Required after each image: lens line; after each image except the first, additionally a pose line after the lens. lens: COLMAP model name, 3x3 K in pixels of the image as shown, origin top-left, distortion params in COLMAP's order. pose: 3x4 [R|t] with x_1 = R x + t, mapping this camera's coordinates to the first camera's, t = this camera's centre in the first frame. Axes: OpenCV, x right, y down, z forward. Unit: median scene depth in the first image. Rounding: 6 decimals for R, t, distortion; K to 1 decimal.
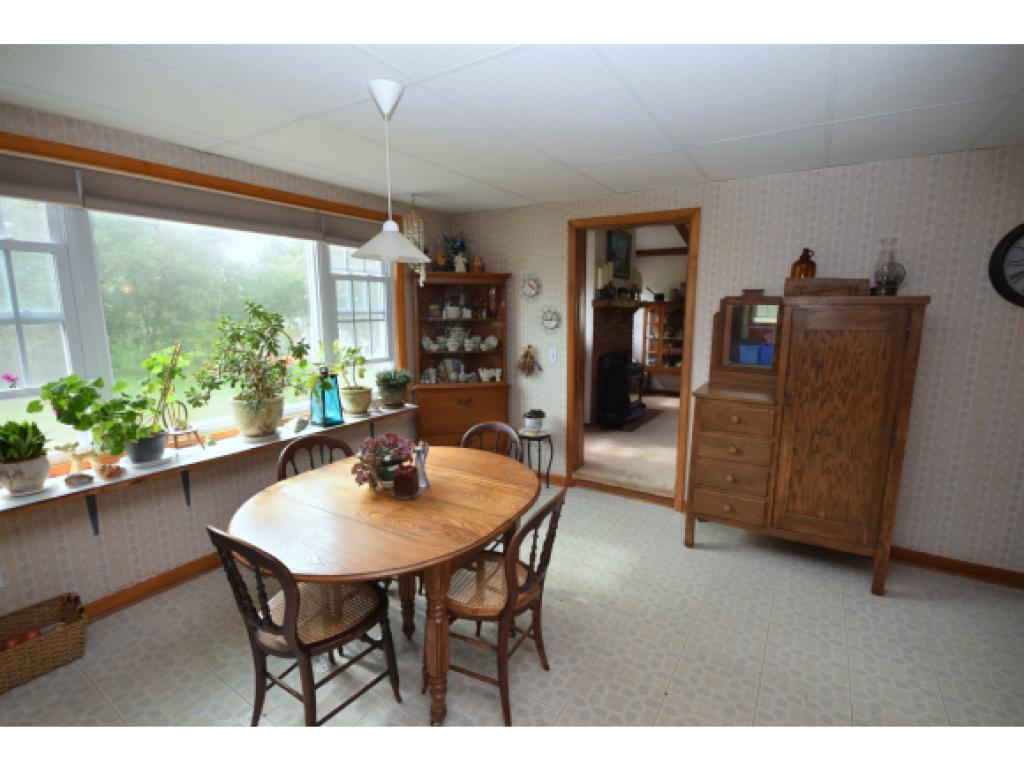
lens RADIAL K [[468.9, 0, 512.0], [0, 468.9, 384.5], [0, 0, 1]] dist [0.000987, -0.012102]
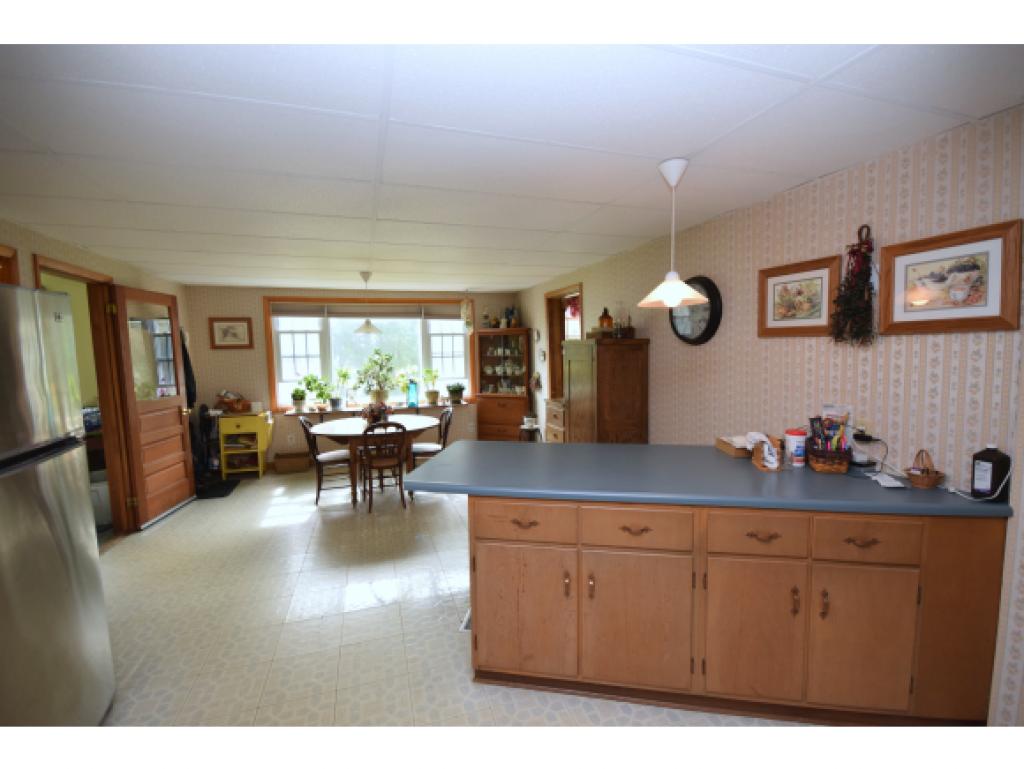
lens RADIAL K [[448.8, 0, 512.0], [0, 448.8, 384.5], [0, 0, 1]] dist [-0.001326, -0.012087]
pose [[0.761680, 0.034223, -0.647049, 1.339550], [-0.085855, 0.995130, -0.048432, 0.052513], [0.642240, 0.092442, 0.760909, -0.263636]]
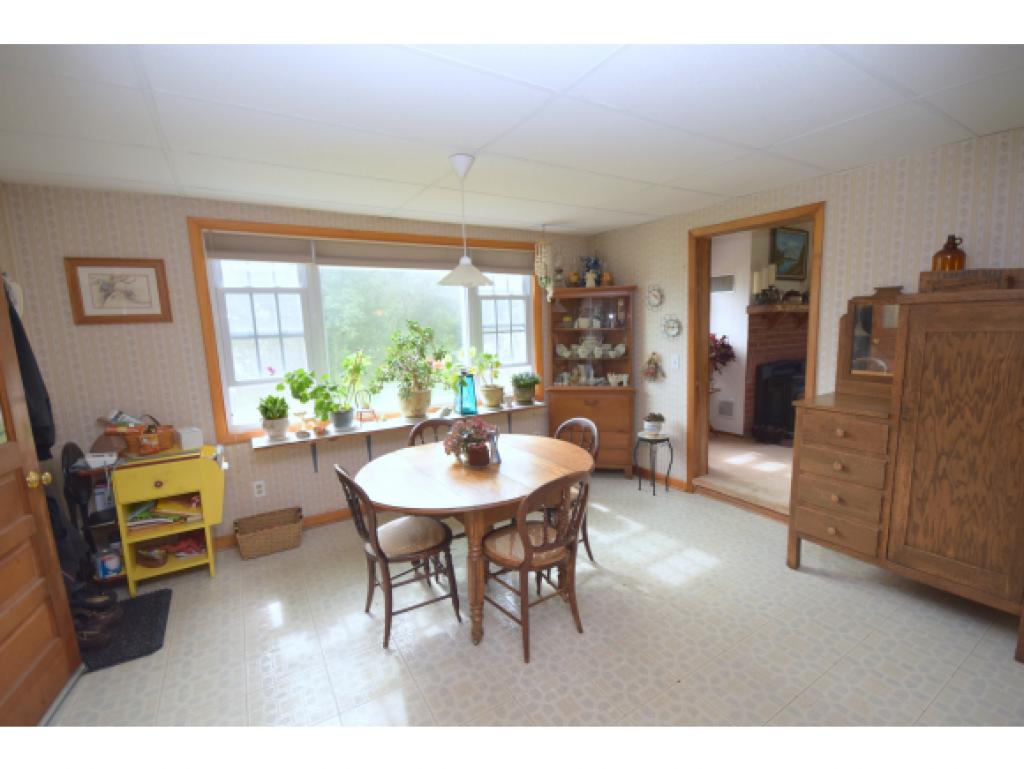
lens RADIAL K [[448.8, 0, 512.0], [0, 448.8, 384.5], [0, 0, 1]] dist [-0.001326, -0.012087]
pose [[0.896369, 0.030371, -0.442267, 0.281456], [-0.038315, 0.999225, -0.009038, 0.013593], [0.441649, 0.025047, 0.896838, -0.052622]]
